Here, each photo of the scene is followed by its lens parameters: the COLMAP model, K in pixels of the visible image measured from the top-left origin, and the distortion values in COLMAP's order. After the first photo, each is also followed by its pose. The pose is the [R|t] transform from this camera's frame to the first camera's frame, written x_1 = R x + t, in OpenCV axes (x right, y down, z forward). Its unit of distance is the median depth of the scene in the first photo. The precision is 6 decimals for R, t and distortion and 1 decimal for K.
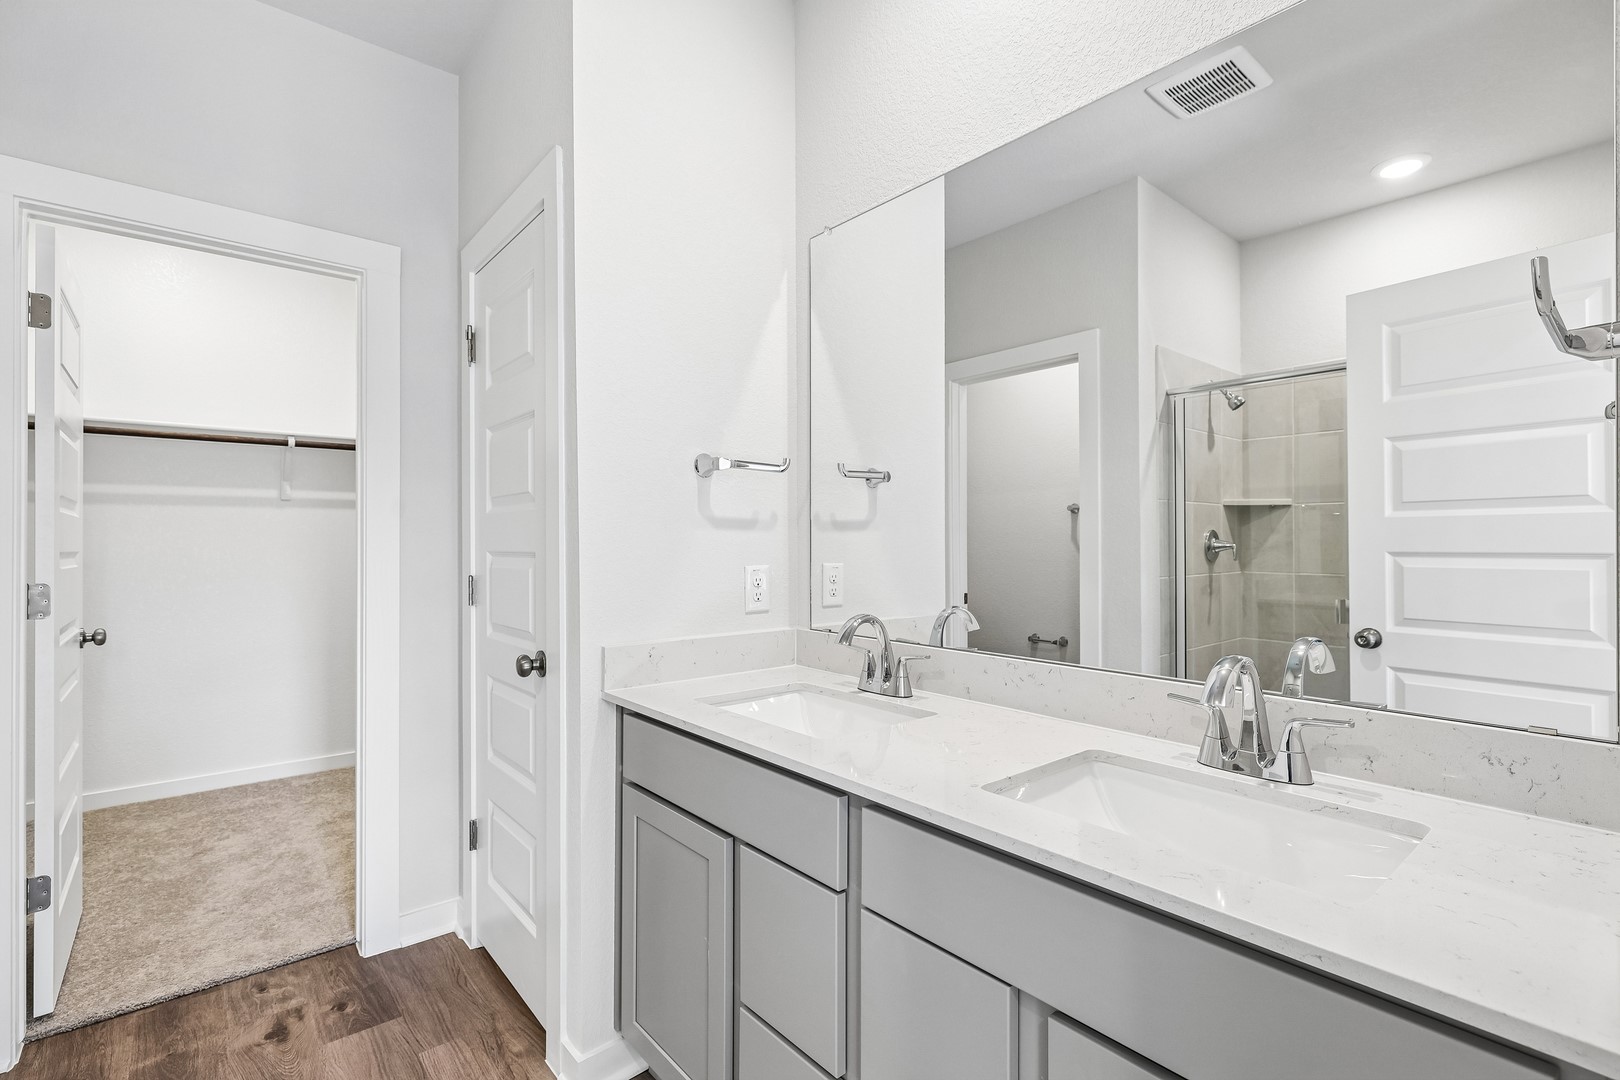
lens RADIAL K [[743.0, 0, 805.0], [0, 743.0, 535.6], [0, 0, 1]] dist [-0.002550, -0.000088]
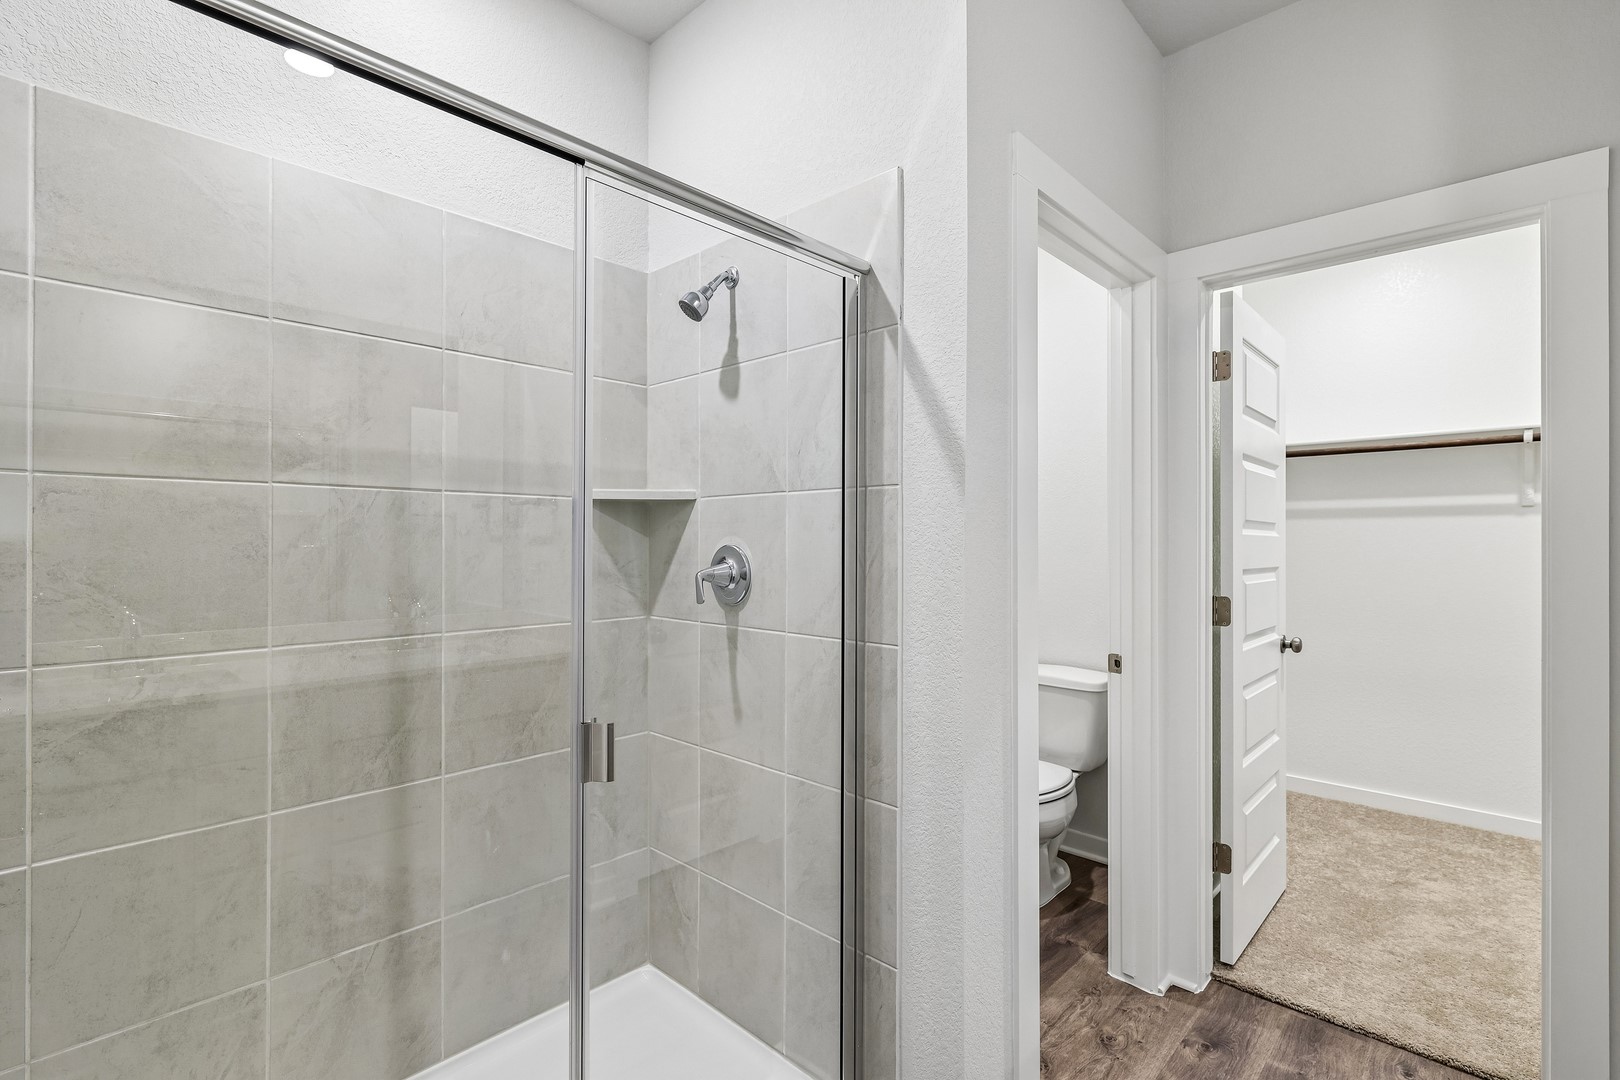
lens RADIAL K [[743.0, 0, 803.0], [0, 743.0, 542.1], [0, 0, 1]] dist [-0.002550, -0.000088]
pose [[0.124808, 0.003477, -0.992175, 0.039966], [0.001147, 0.999993, 0.003649, -0.018935], [0.992180, -0.001594, 0.124803, 0.146927]]
